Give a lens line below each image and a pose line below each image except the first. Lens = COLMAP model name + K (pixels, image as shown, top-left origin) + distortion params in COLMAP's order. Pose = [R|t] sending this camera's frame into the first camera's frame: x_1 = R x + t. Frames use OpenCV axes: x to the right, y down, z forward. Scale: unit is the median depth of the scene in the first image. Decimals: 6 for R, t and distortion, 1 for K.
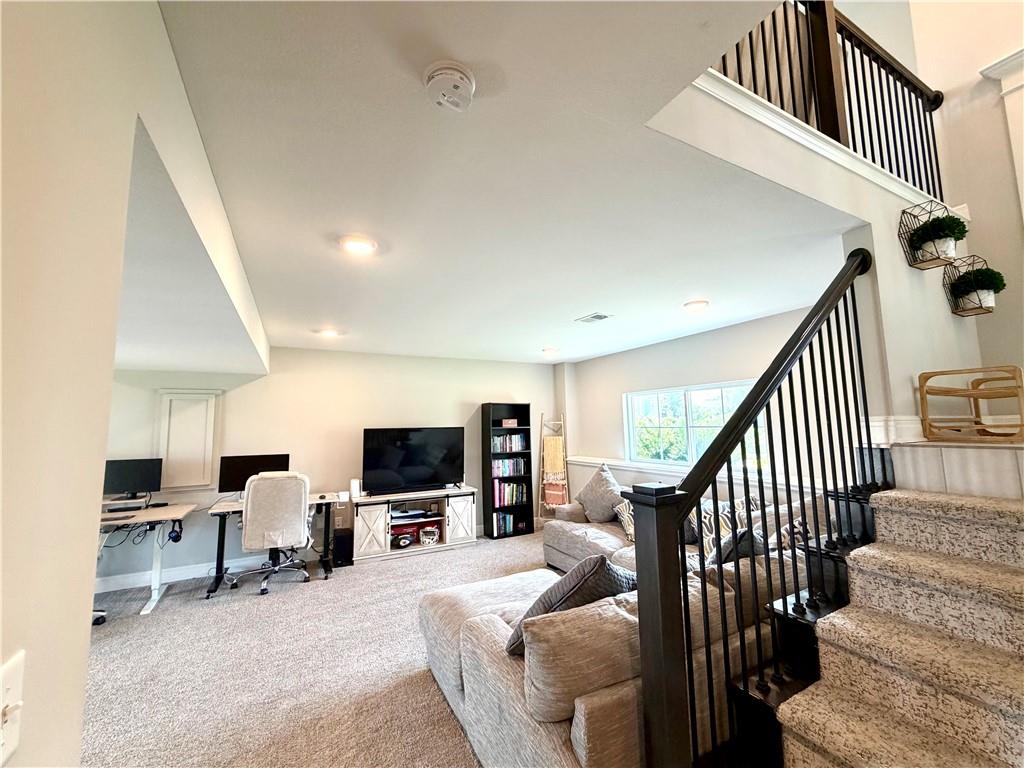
lens RADIAL K [[411.2, 0, 507.5], [0, 411.2, 382.8], [0, 0, 1]] dist [0.002687, -0.000705]
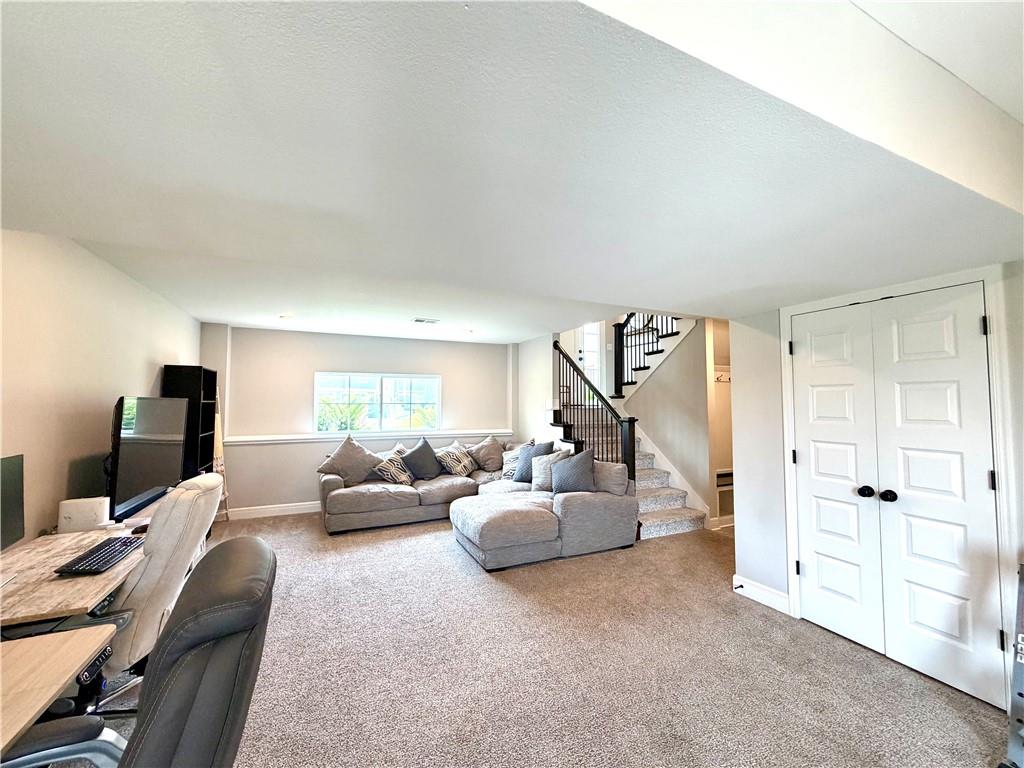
lens RADIAL K [[411.2, 0, 511.8], [0, 411.2, 380.7], [0, 0, 1]] dist [0.002687, -0.000705]
pose [[0.034936, 0.075761, 0.996514, -0.829214], [-0.105039, 0.991878, -0.071726, 0.077743], [-0.993854, -0.102167, 0.042611, 0.482848]]
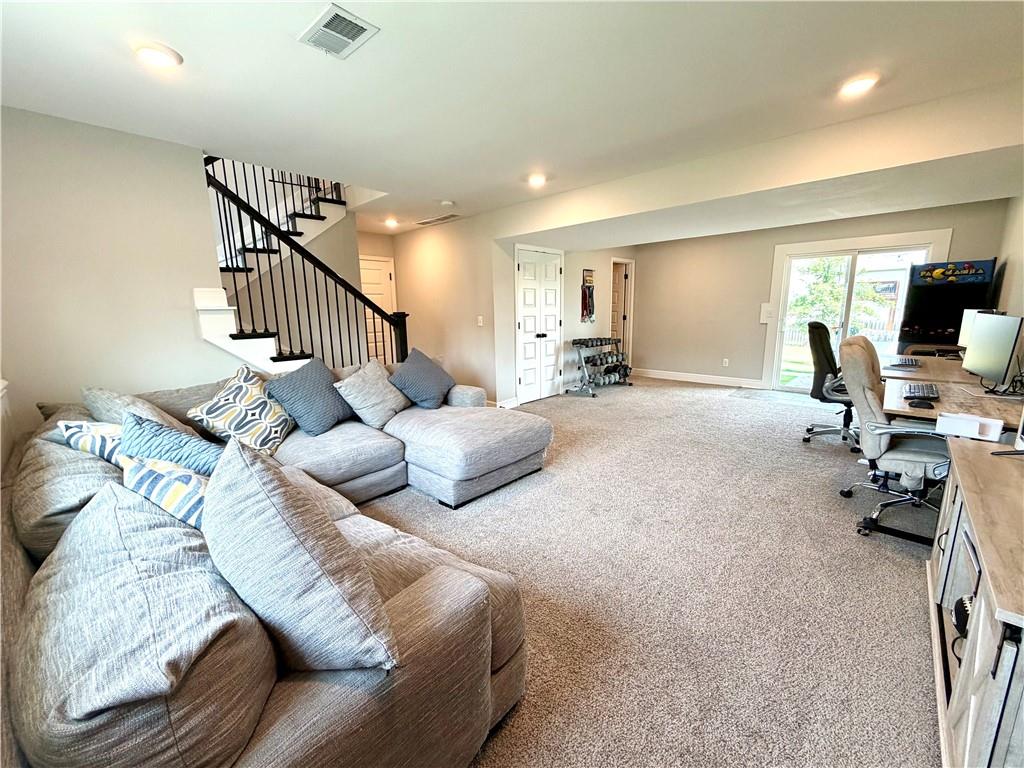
lens RADIAL K [[411.2, 0, 510.8], [0, 411.2, 380.6], [0, 0, 1]] dist [0.002687, -0.000705]
pose [[-0.938852, 0.091182, -0.332029, 0.171248], [0.060780, 0.993044, 0.100846, 0.133685], [0.338915, 0.074498, -0.937863, 1.149490]]
